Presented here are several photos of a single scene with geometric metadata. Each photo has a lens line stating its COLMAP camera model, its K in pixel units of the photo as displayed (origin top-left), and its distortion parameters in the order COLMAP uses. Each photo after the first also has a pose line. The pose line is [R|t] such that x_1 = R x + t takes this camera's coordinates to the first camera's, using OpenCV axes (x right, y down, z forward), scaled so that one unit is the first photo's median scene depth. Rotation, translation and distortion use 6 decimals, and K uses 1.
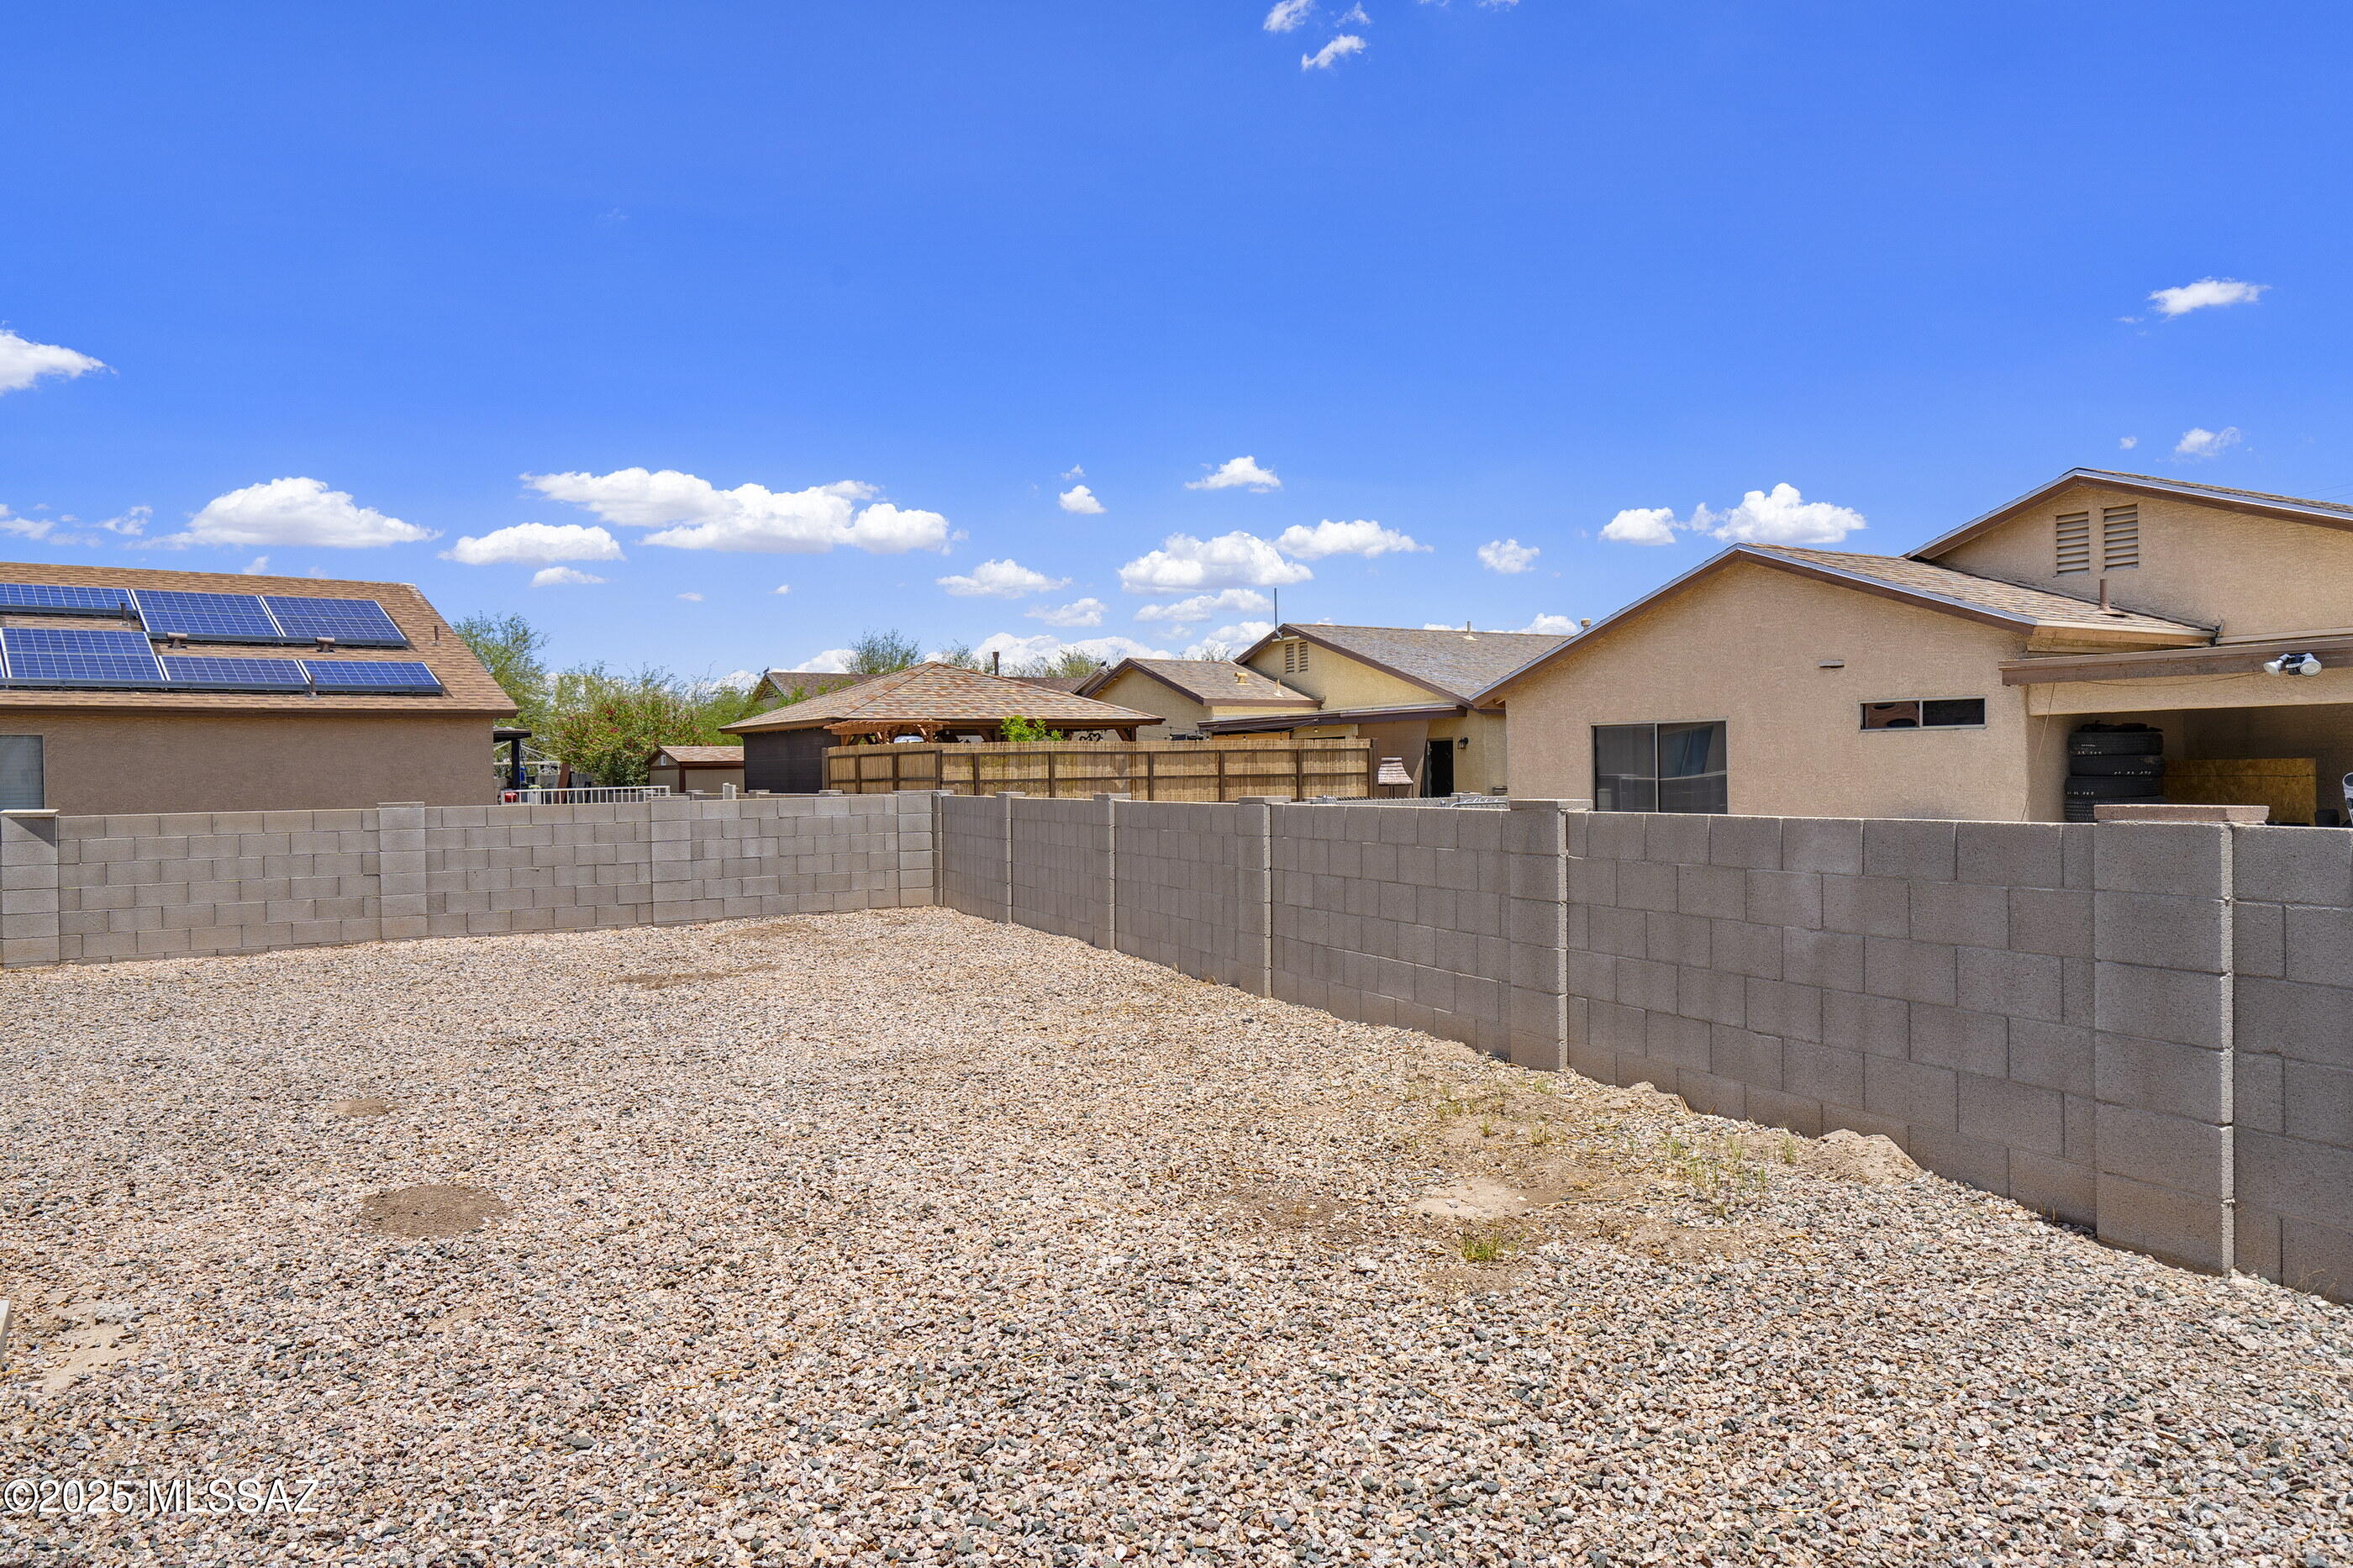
lens RADIAL K [[1770.7, 0, 1176.5], [0, 1770.7, 784.0], [0, 0, 1]] dist [-0.007020, -0.005725]
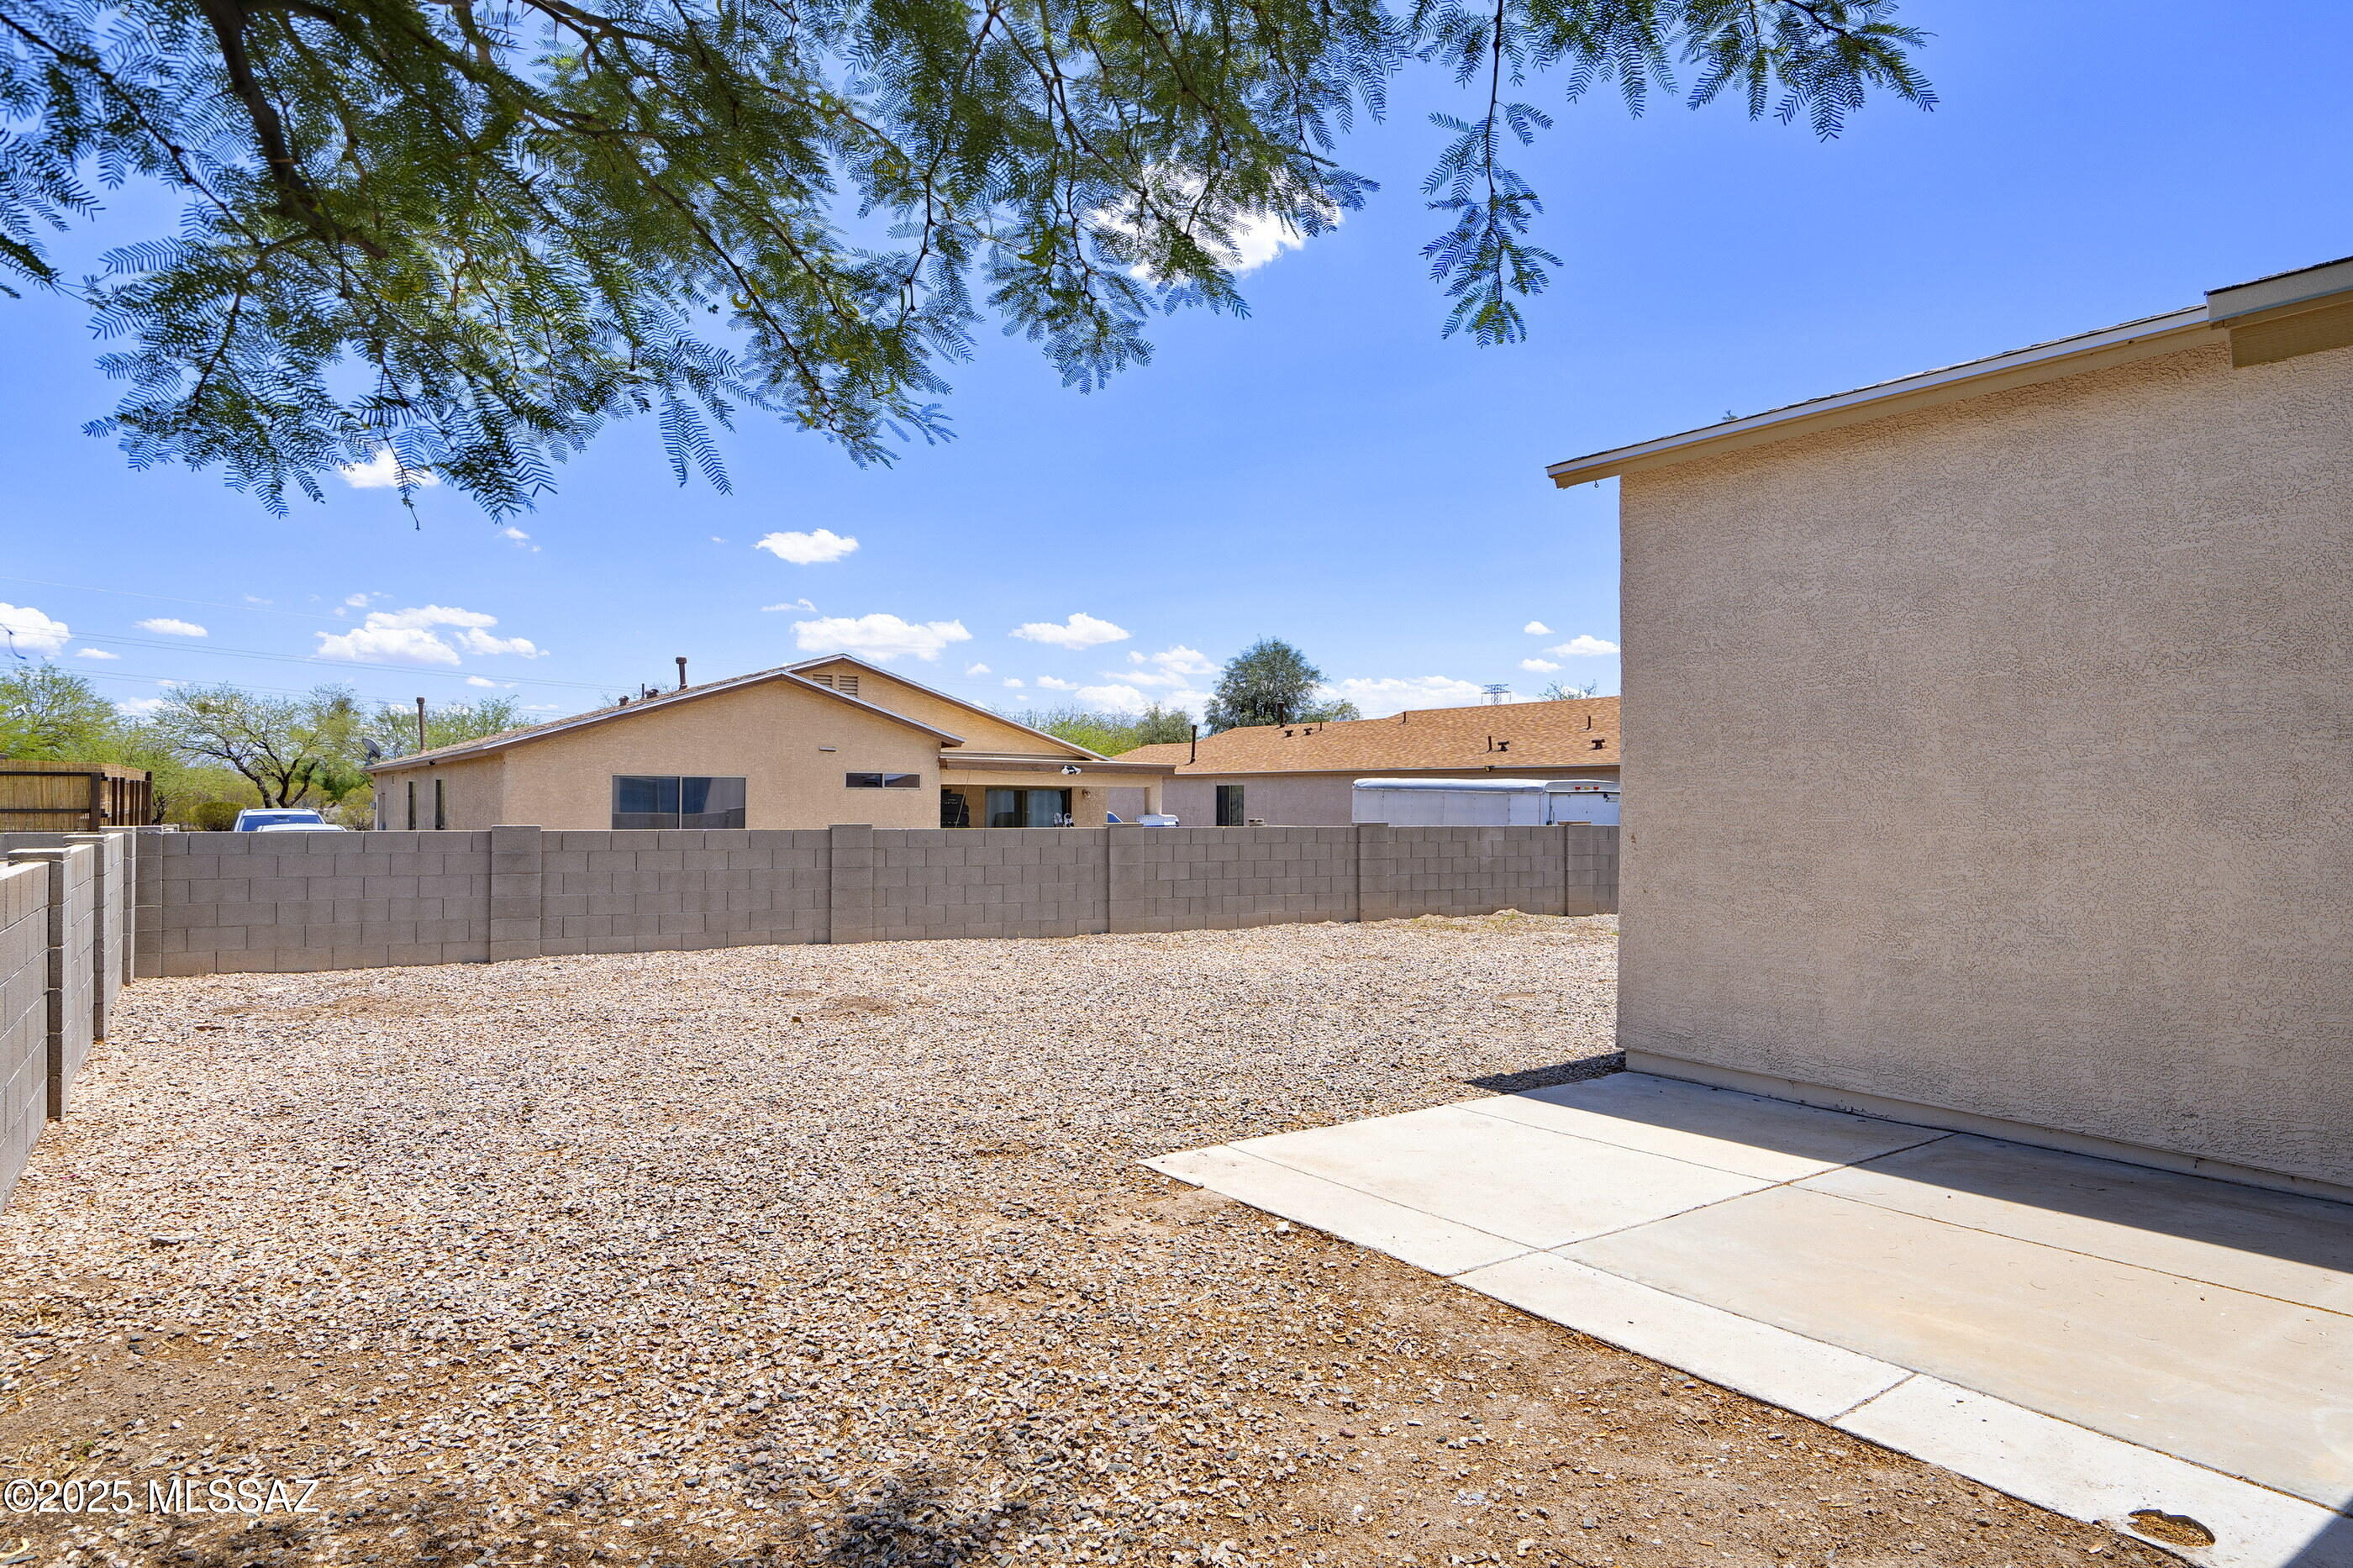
lens RADIAL K [[1338.1, 0, 1140.7], [0, 1338.1, 788.5], [0, 0, 1]] dist [0.003376, 0.000449]
pose [[-0.071996, 0.022199, 0.997158, -0.839395], [0.004584, 0.999749, -0.021925, 0.000583], [-0.997394, 0.002992, -0.072080, 0.701040]]
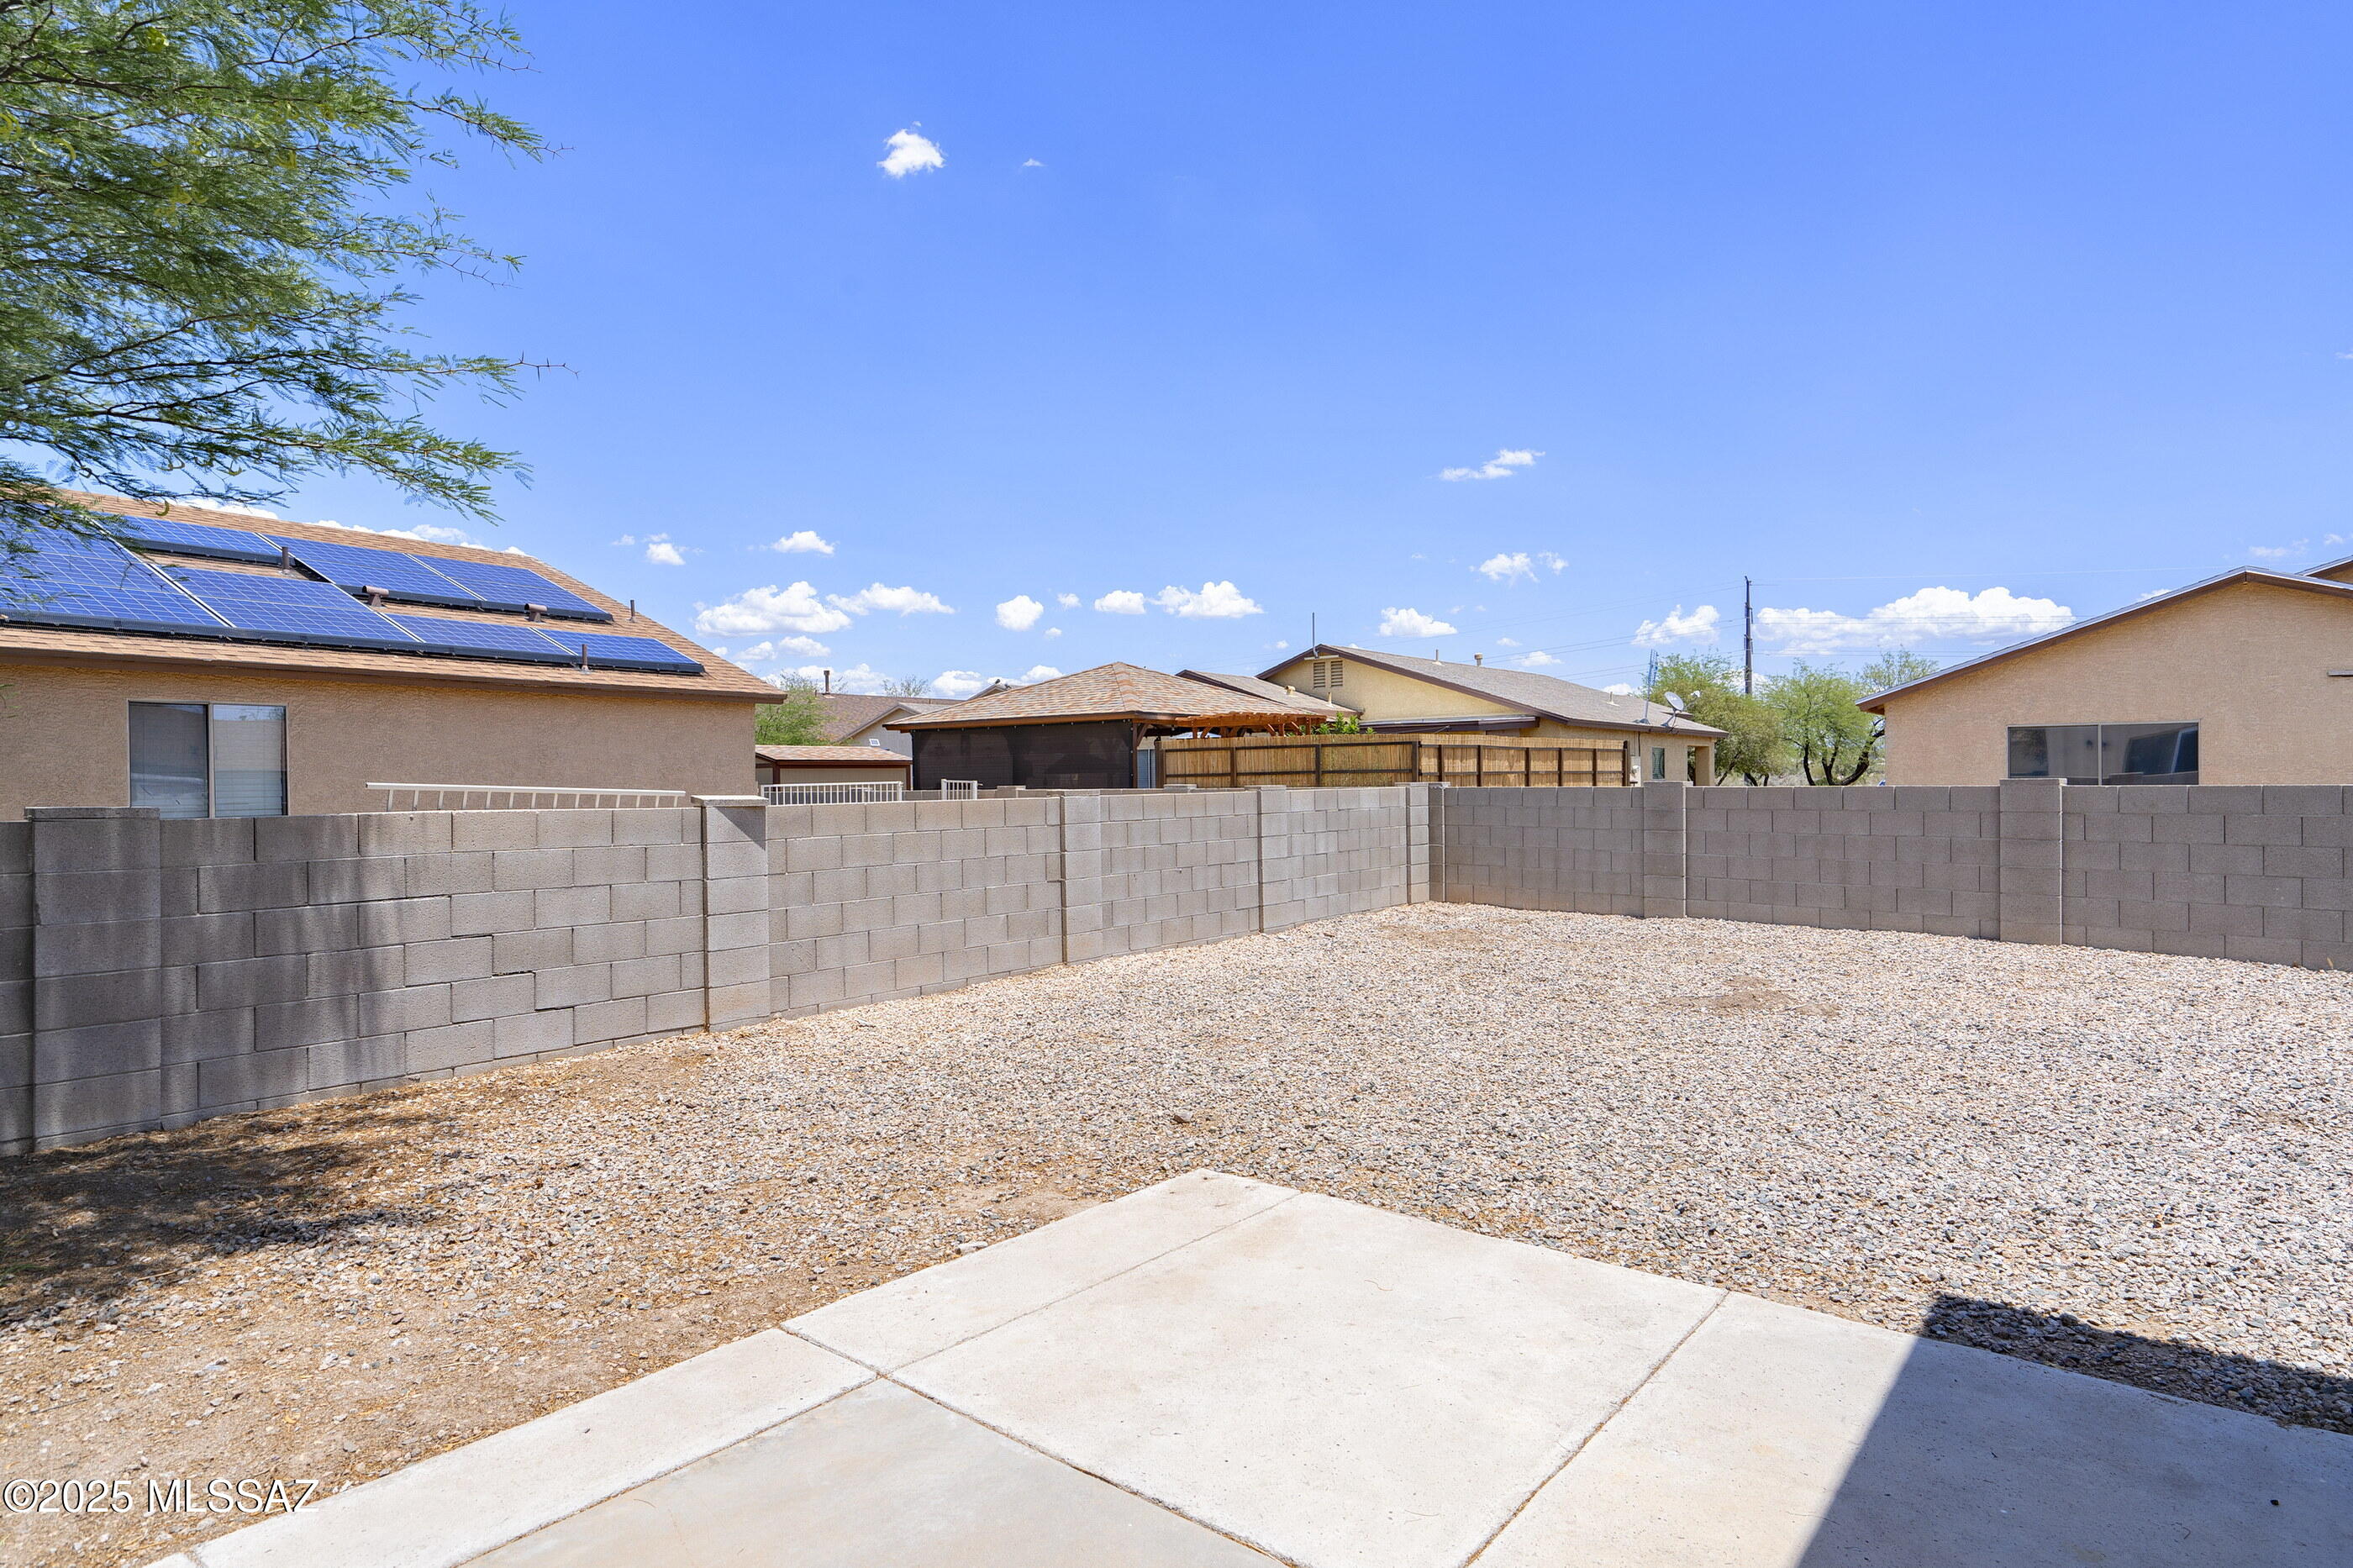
lens RADIAL K [[1338.1, 0, 1140.7], [0, 1338.1, 788.5], [0, 0, 1]] dist [0.003376, 0.000449]
pose [[0.941391, 0.004641, 0.337285, -0.580238], [-0.003050, 0.999982, -0.005247, 0.012179], [-0.337303, 0.003911, 0.941388, 0.396150]]
